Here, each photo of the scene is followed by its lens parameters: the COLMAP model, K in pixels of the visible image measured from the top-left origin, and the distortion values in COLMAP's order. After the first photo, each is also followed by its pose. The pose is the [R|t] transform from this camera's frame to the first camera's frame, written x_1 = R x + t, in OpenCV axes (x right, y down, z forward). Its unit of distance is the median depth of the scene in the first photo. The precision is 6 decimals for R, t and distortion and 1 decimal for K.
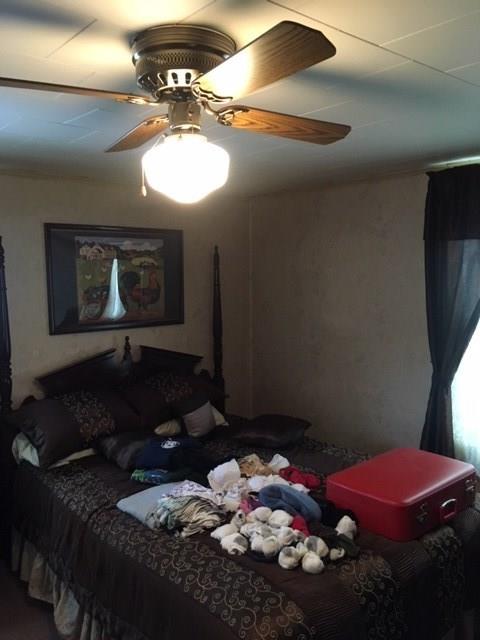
lens RADIAL K [[543.3, 0, 239.6], [0, 543.3, 315.5], [0, 0, 1]] dist [0.043263, -0.020069]
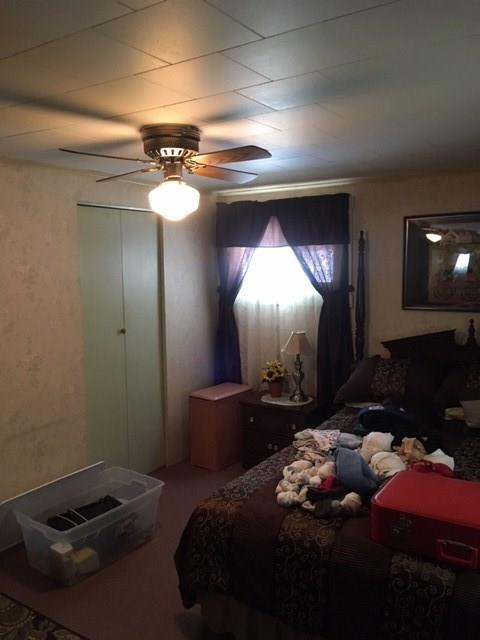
lens RADIAL K [[543.3, 0, 240.8], [0, 543.3, 322.5], [0, 0, 1]] dist [0.043263, -0.020069]
pose [[0.290155, 0.120719, -0.949335, 0.702154], [-0.062396, 0.992287, 0.107110, -0.042121], [0.954943, 0.028157, 0.295450, 0.301087]]
